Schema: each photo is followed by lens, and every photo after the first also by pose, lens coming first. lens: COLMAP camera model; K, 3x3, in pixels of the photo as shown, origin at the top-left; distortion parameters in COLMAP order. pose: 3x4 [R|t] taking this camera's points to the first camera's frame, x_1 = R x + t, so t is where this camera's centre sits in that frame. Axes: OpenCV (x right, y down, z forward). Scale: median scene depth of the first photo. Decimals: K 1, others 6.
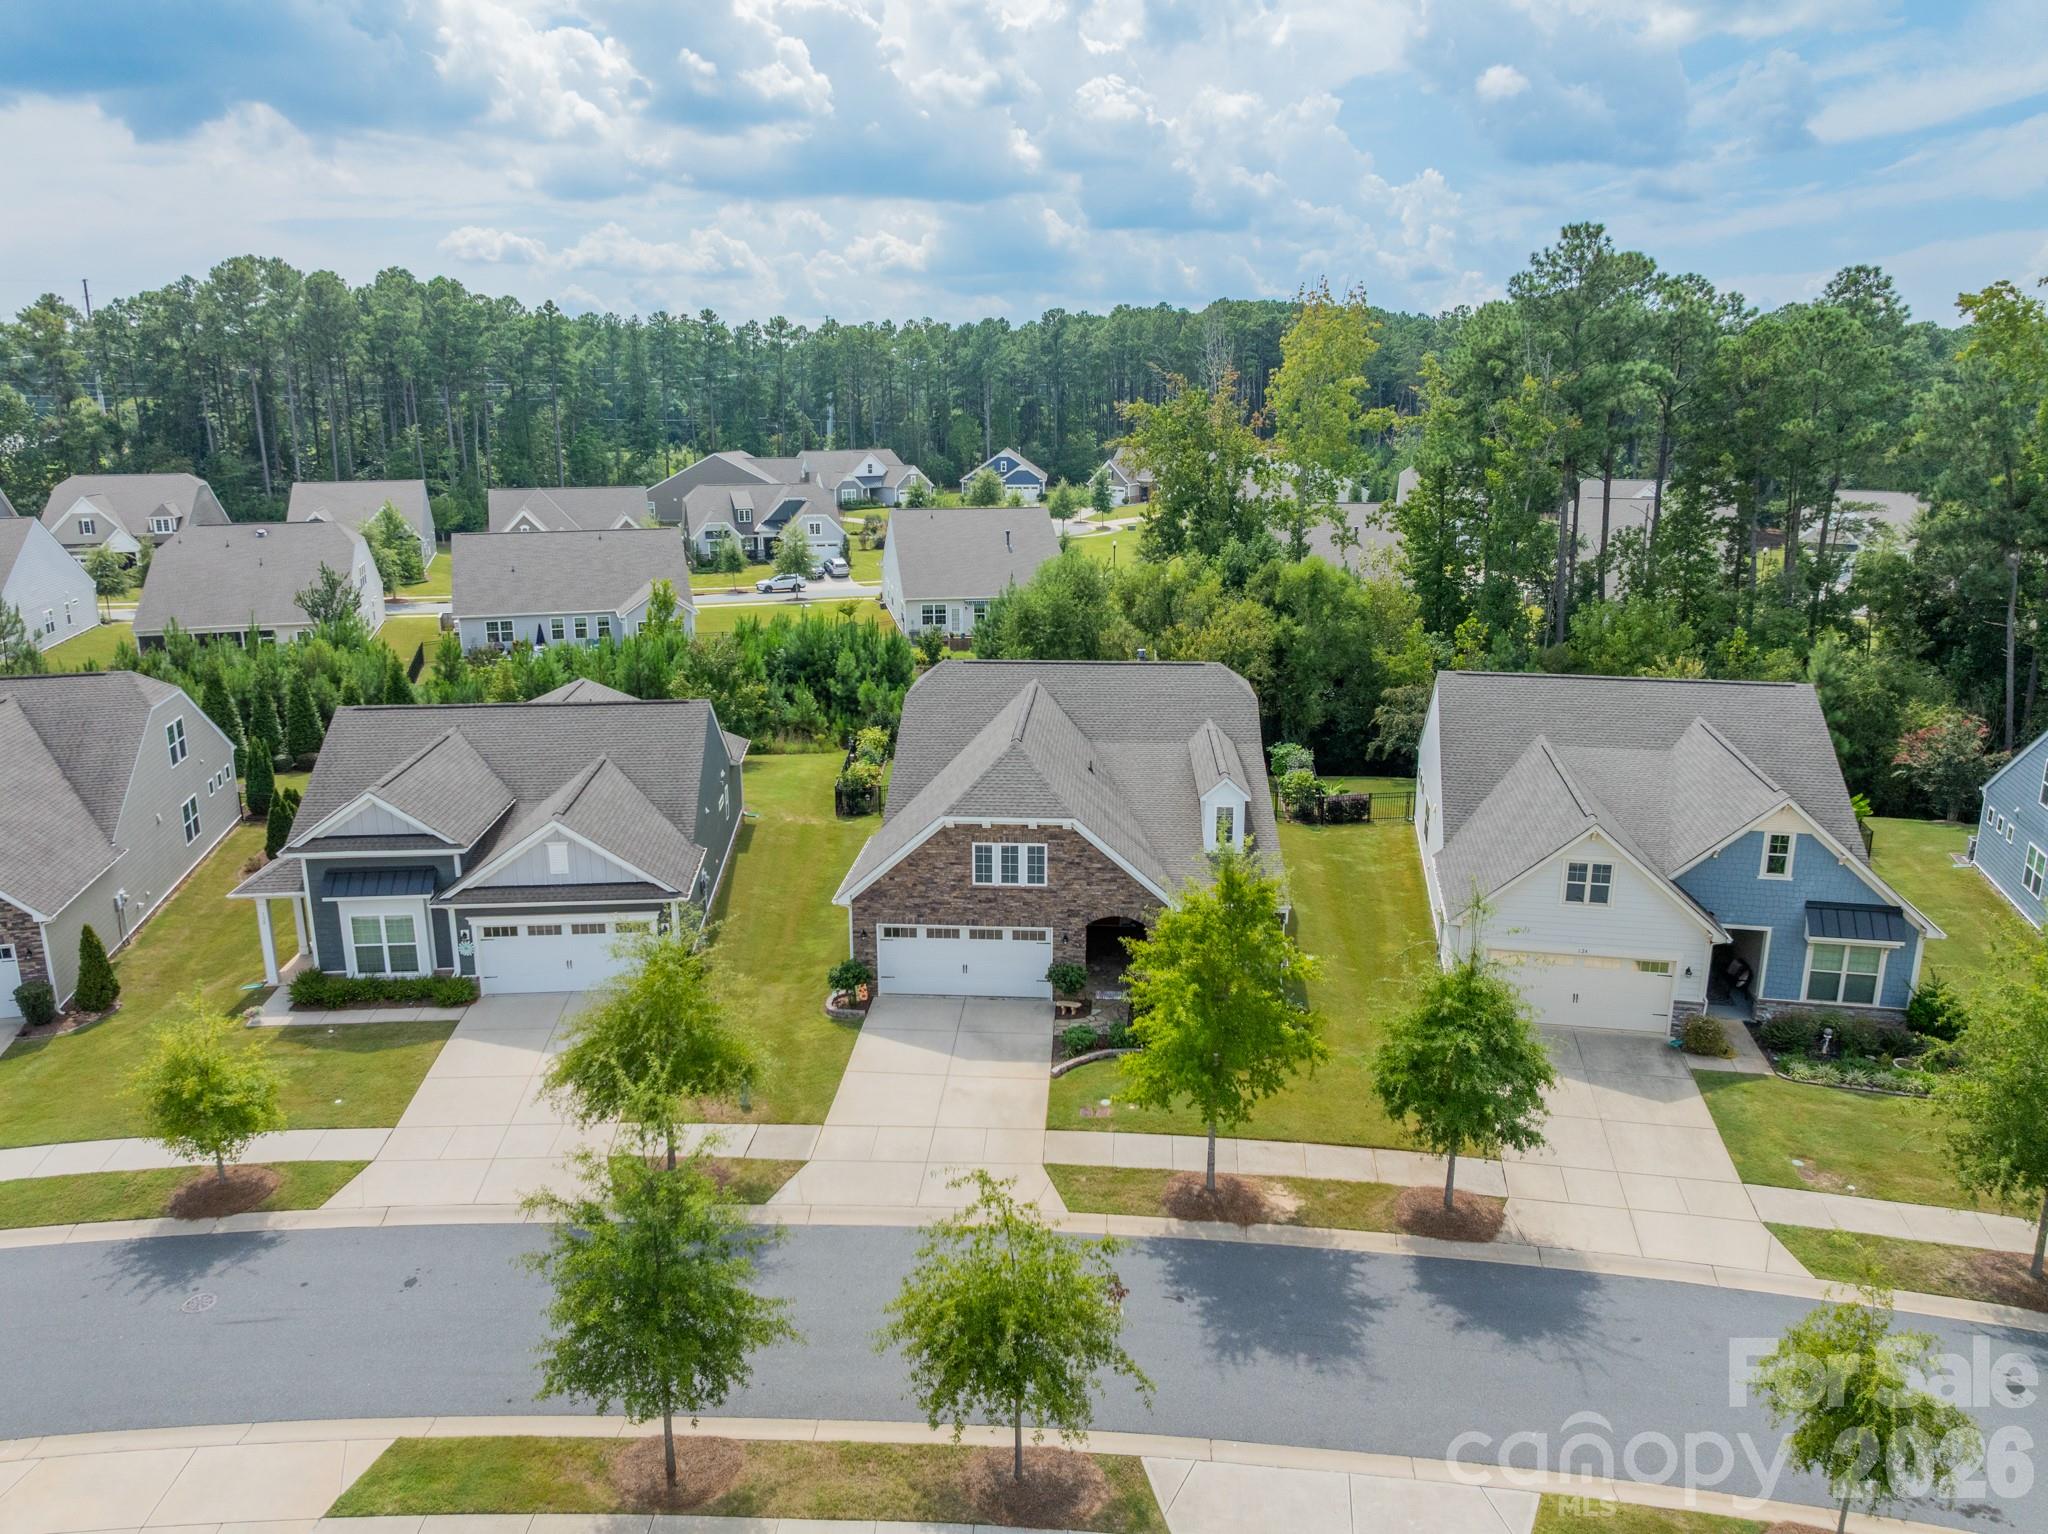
lens RADIAL K [[1430.2, 0, 1023.8], [0, 1430.2, 766.5], [0, 0, 1]] dist [-0.043112, 0.005417]
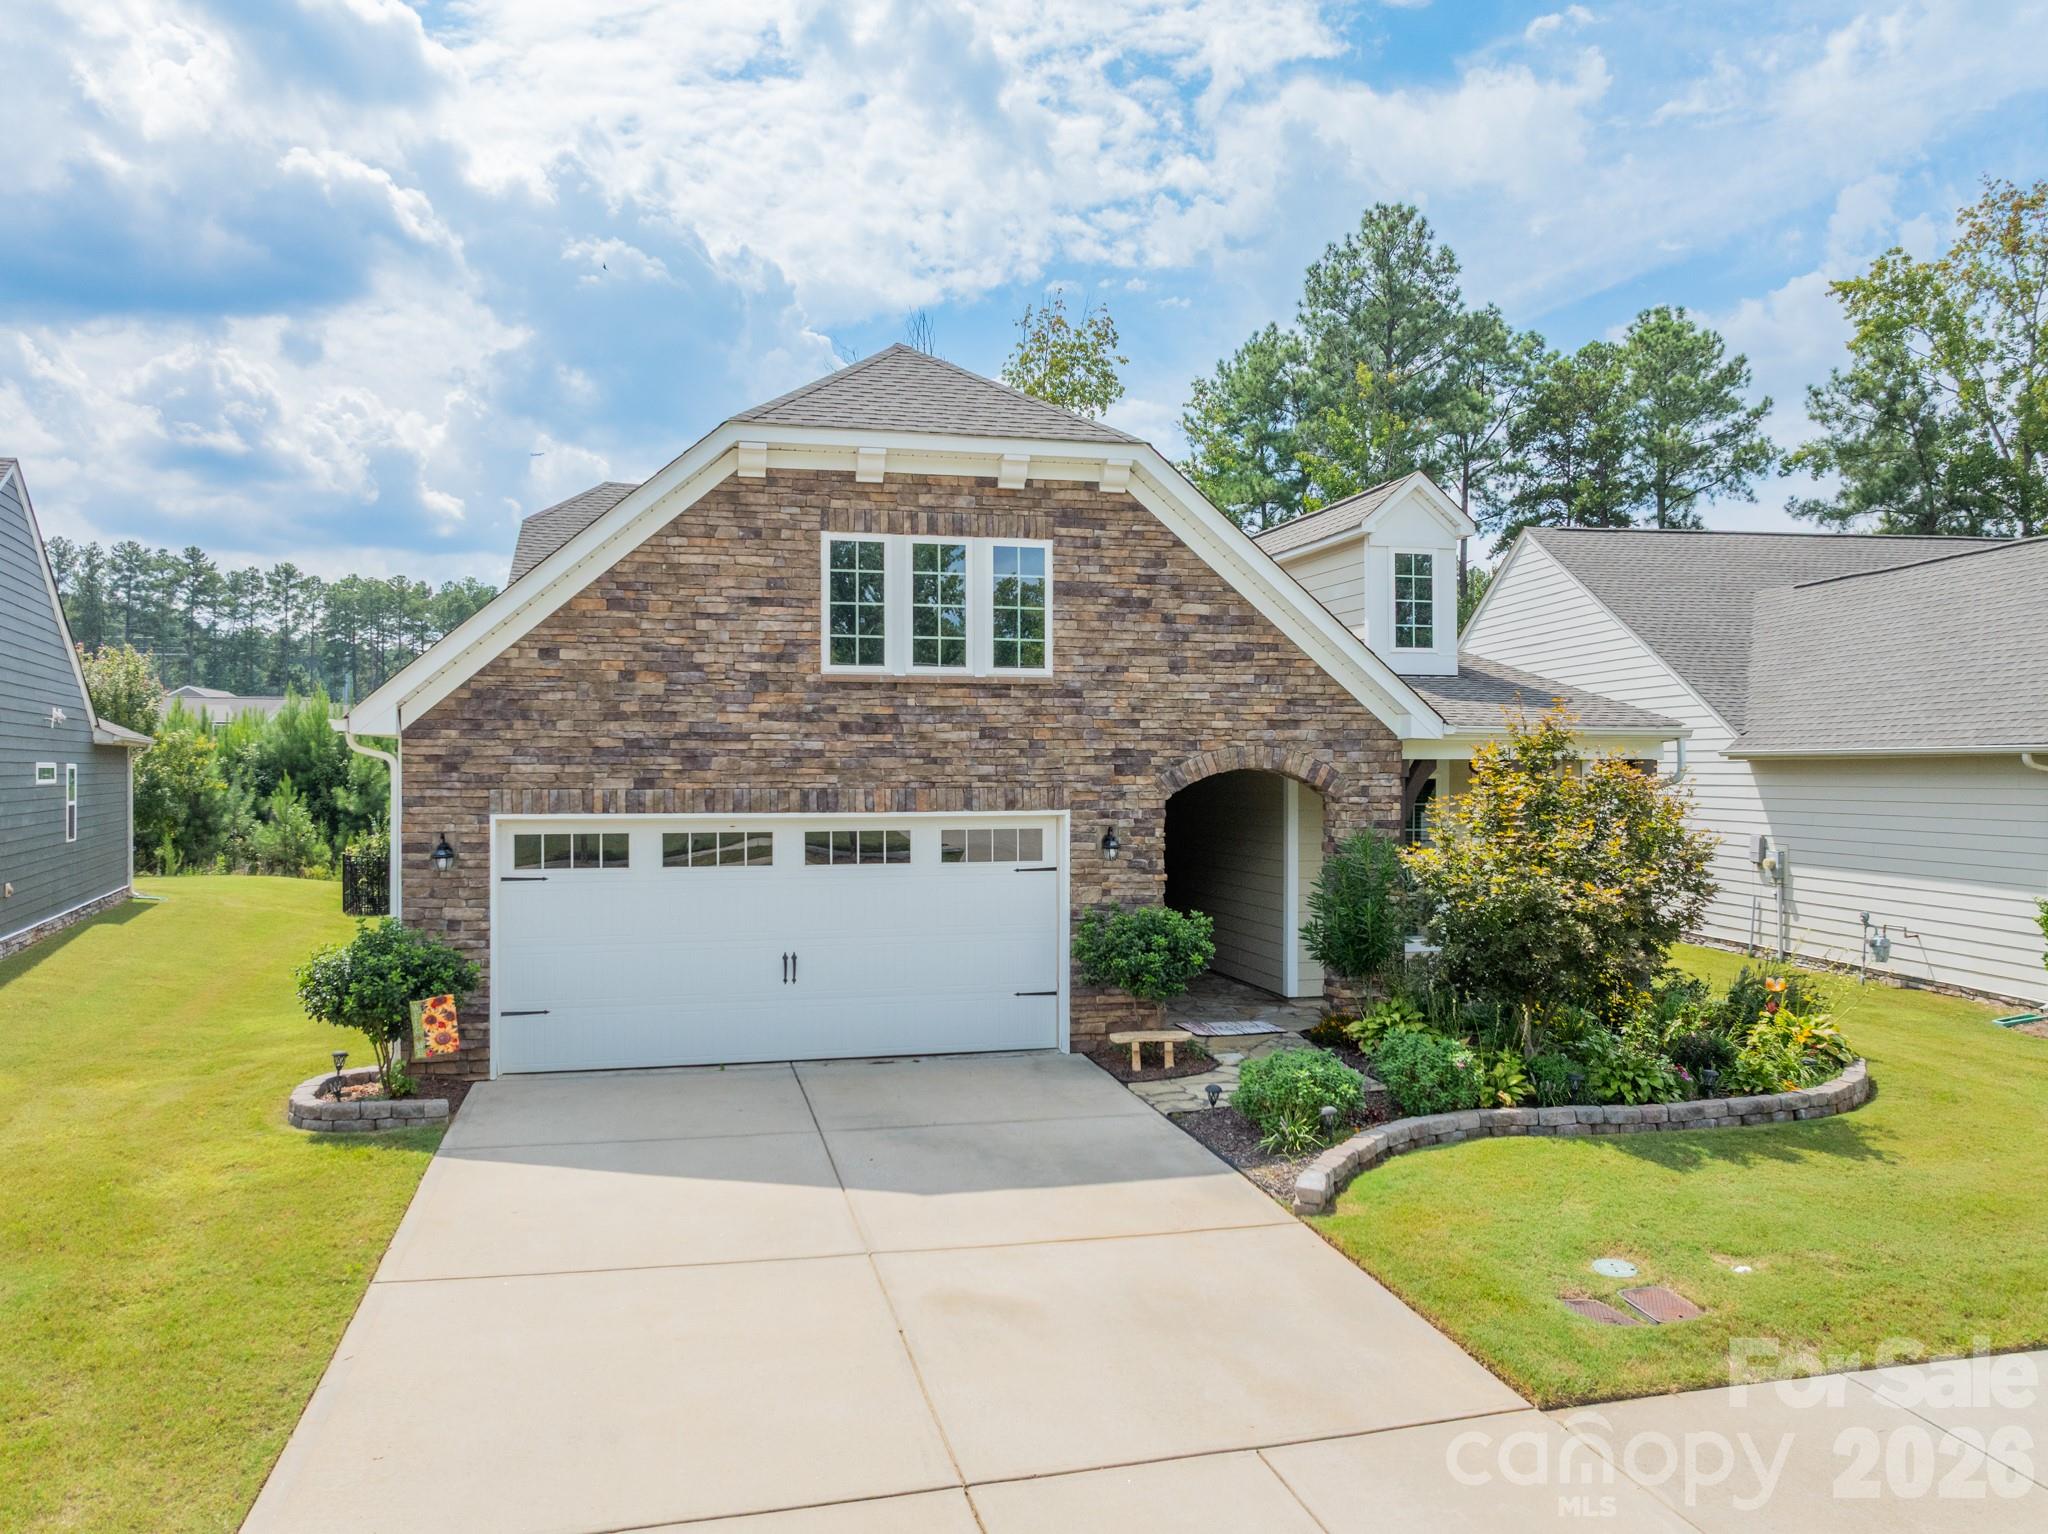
lens RADIAL K [[1430.2, 0, 1015.7], [0, 1430.2, 772.4], [0, 0, 1]] dist [-0.043112, 0.005417]
pose [[0.951851, 0.005076, 0.306520, -0.090918], [0.069966, 0.969877, -0.233330, 0.179518], [-0.298471, 0.243542, 0.922823, 0.703326]]
